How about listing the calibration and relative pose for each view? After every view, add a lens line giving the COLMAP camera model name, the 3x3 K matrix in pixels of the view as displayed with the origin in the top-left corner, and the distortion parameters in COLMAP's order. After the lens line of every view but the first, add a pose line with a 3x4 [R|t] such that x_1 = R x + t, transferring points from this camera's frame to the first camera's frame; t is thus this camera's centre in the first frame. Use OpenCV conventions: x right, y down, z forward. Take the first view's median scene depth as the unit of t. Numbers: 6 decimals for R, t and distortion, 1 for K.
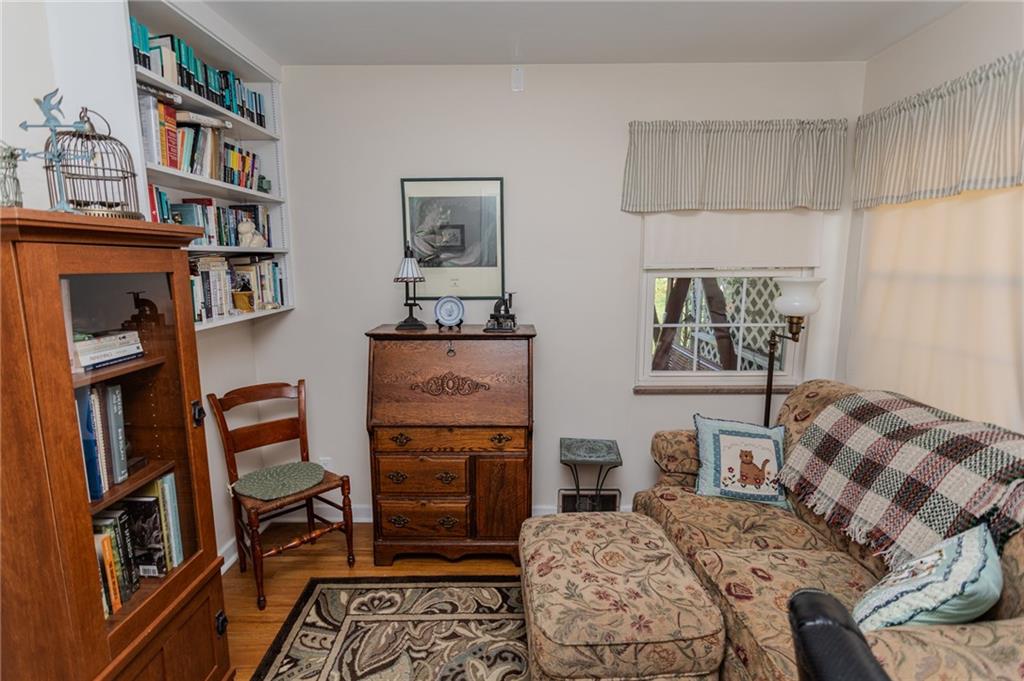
lens RADIAL K [[497.3, 0, 518.7], [0, 497.3, 334.5], [0, 0, 1]] dist [-0.000160, -0.000024]
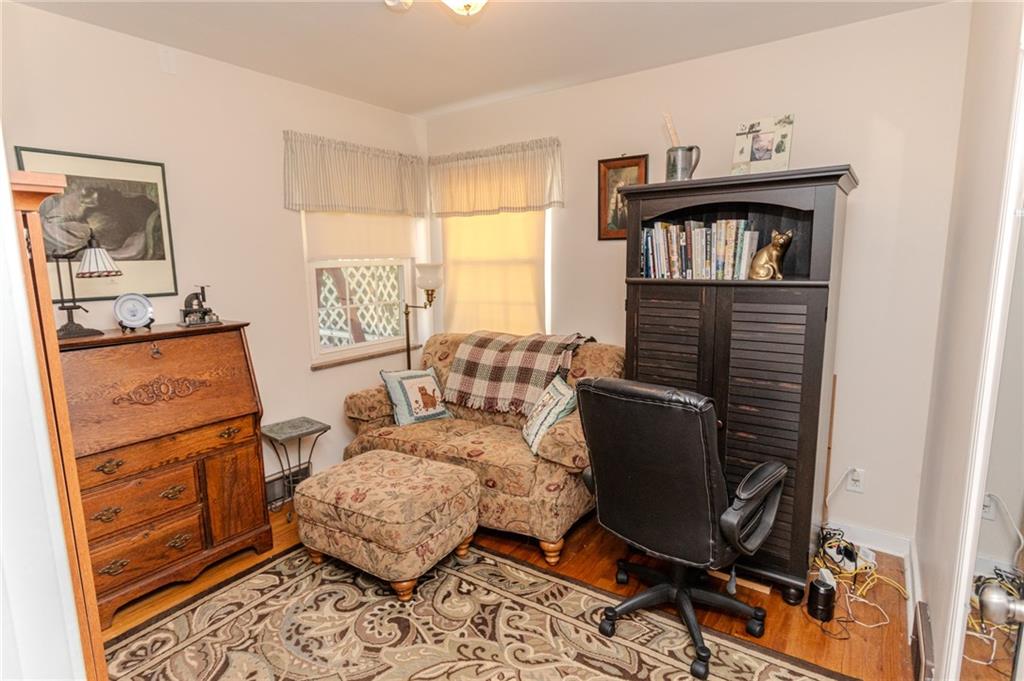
lens RADIAL K [[497.3, 0, 518.7], [0, 497.3, 334.5], [0, 0, 1]] dist [-0.000160, -0.000024]
pose [[0.573021, -0.133472, 0.808599, -0.508830], [0.141813, 0.987914, 0.062574, 0.039479], [-0.807178, 0.078814, 0.585024, -0.058167]]
